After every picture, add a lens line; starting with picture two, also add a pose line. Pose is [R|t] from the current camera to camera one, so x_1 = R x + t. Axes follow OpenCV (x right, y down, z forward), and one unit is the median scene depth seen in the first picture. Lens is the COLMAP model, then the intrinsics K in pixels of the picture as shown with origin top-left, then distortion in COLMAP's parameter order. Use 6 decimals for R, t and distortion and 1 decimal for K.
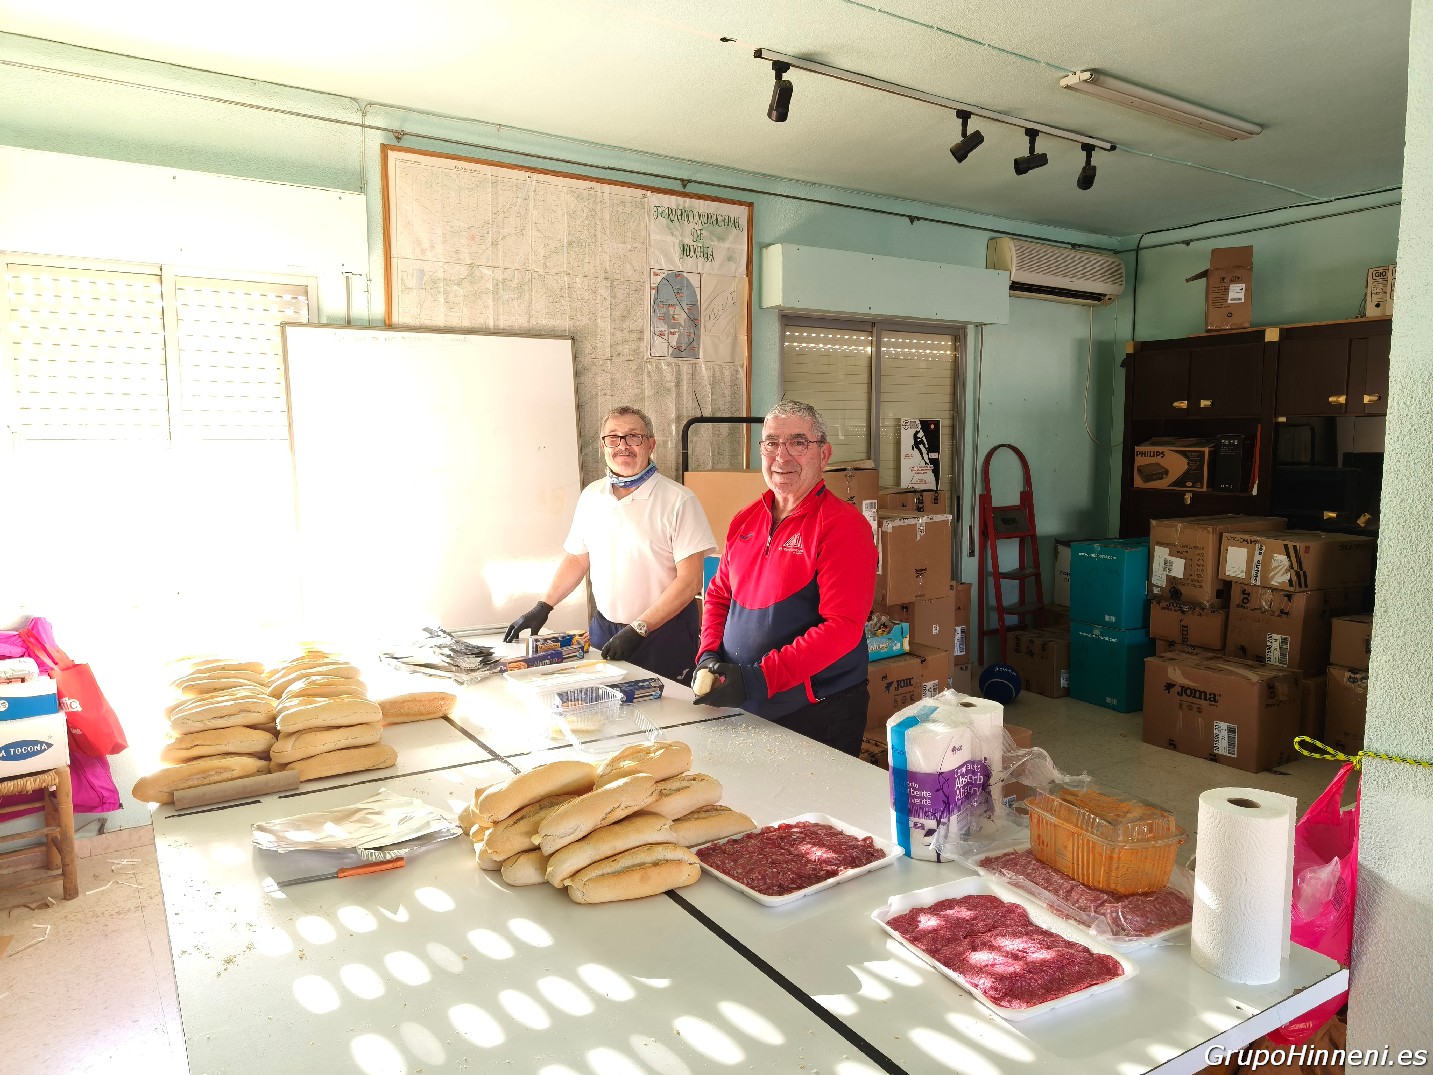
lens RADIAL K [[990.7, 0, 715.1], [0, 990.7, 536.9], [0, 0, 1]] dist [0.055876, -0.006184]
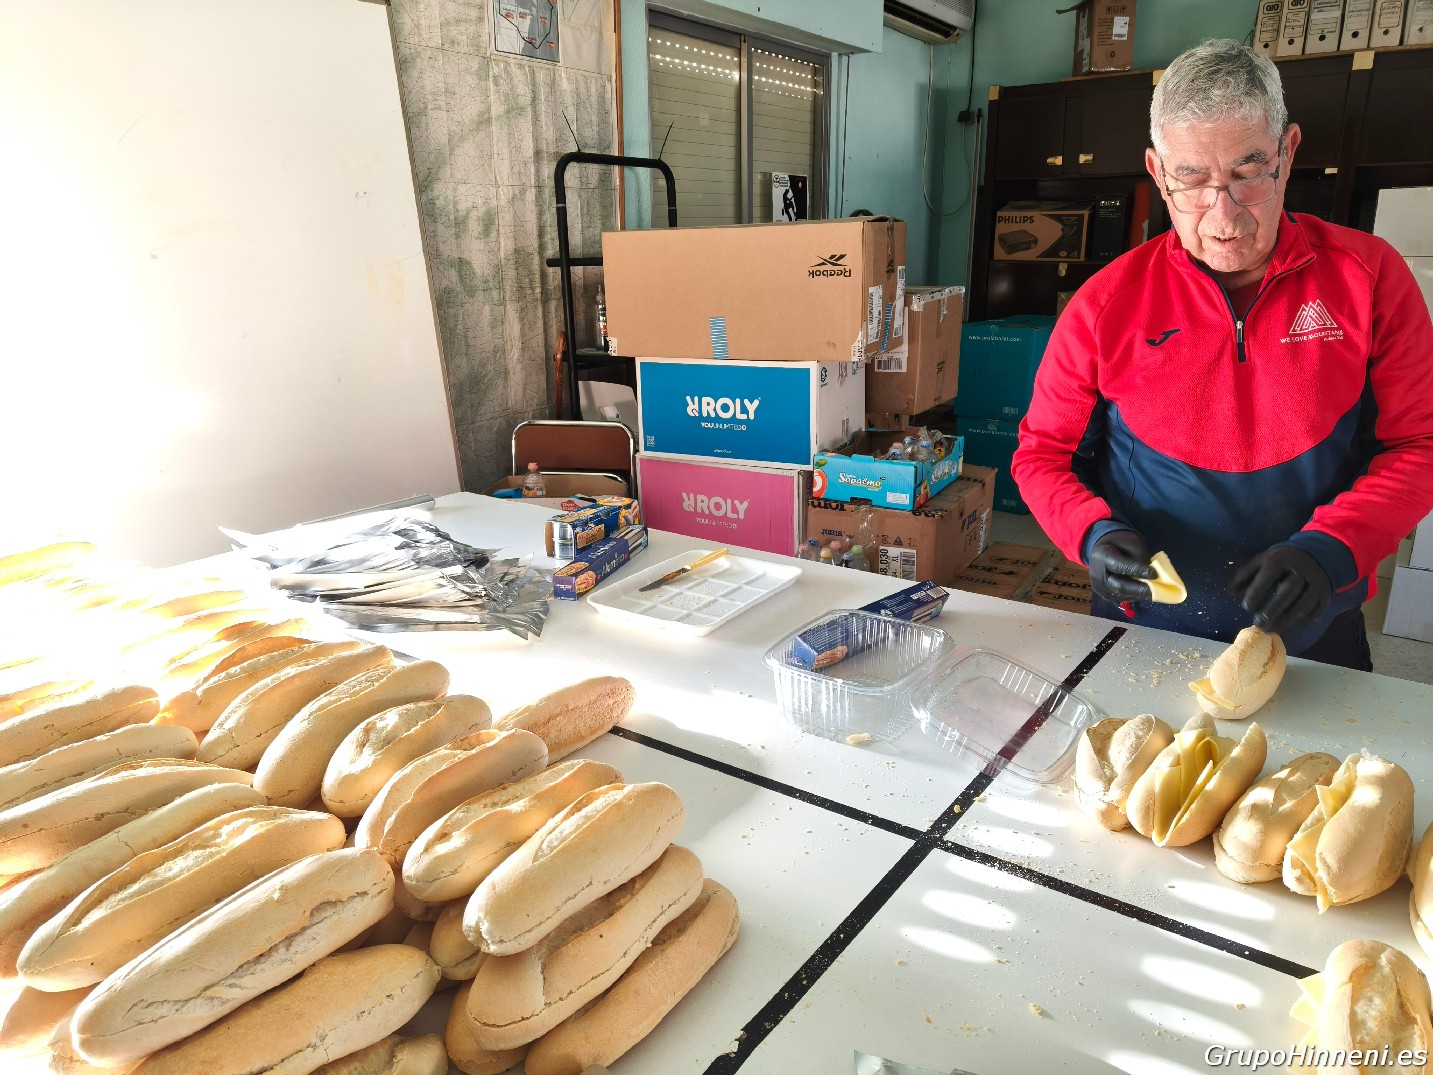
lens RADIAL K [[990.7, 0, 663.0], [0, 990.7, 469.1], [0, 0, 1]] dist [0.055876, -0.006184]
pose [[0.916983, -0.094319, 0.387616, -0.222169], [0.045917, 0.990145, 0.132308, 0.002965], [-0.396275, -0.103526, 0.912277, 0.319257]]
